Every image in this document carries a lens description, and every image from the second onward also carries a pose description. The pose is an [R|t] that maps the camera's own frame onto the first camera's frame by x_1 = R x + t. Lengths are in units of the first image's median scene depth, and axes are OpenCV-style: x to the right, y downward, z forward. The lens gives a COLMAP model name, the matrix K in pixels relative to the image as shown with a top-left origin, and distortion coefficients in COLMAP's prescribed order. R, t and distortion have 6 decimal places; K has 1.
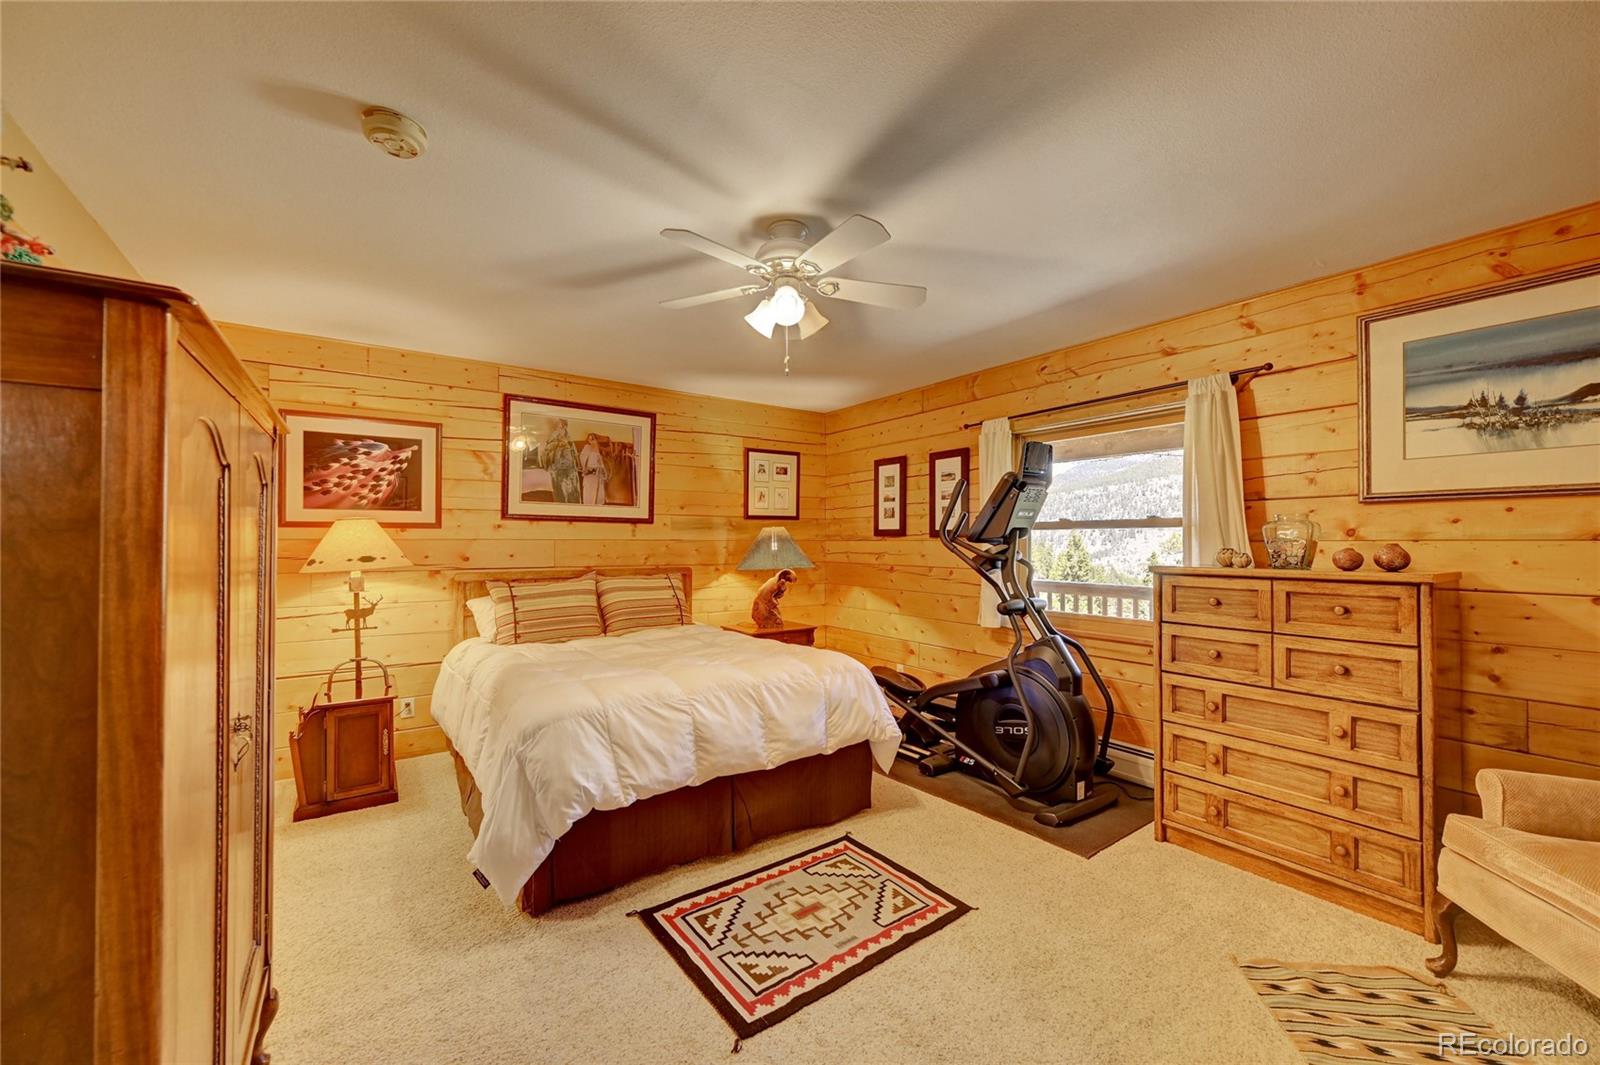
lens RADIAL K [[629.5, 0, 811.7], [0, 629.5, 532.0], [0, 0, 1]] dist [0.010011, -0.000958]
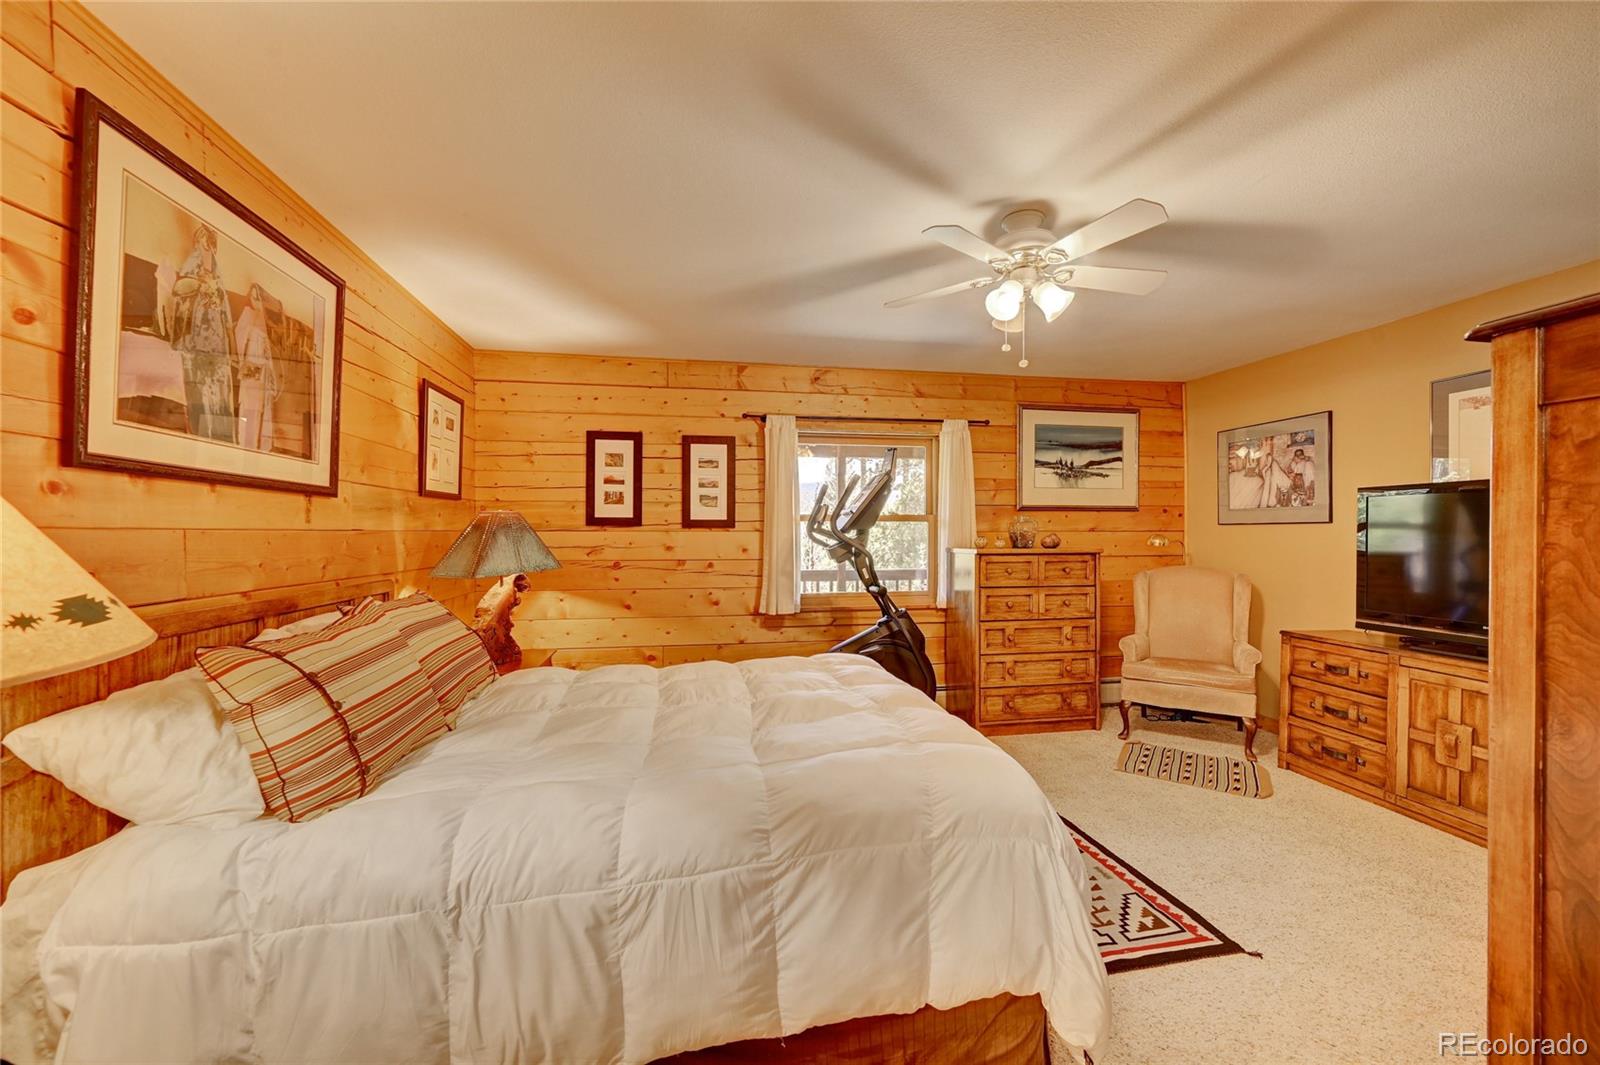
lens RADIAL K [[629.5, 0, 799.3], [0, 629.5, 532.0], [0, 0, 1]] dist [0.010011, -0.000958]
pose [[0.429017, -0.001407, 0.903295, -0.604096], [-0.013166, 0.999883, 0.007810, 0.005848], [-0.903200, -0.015243, 0.428949, 0.490248]]
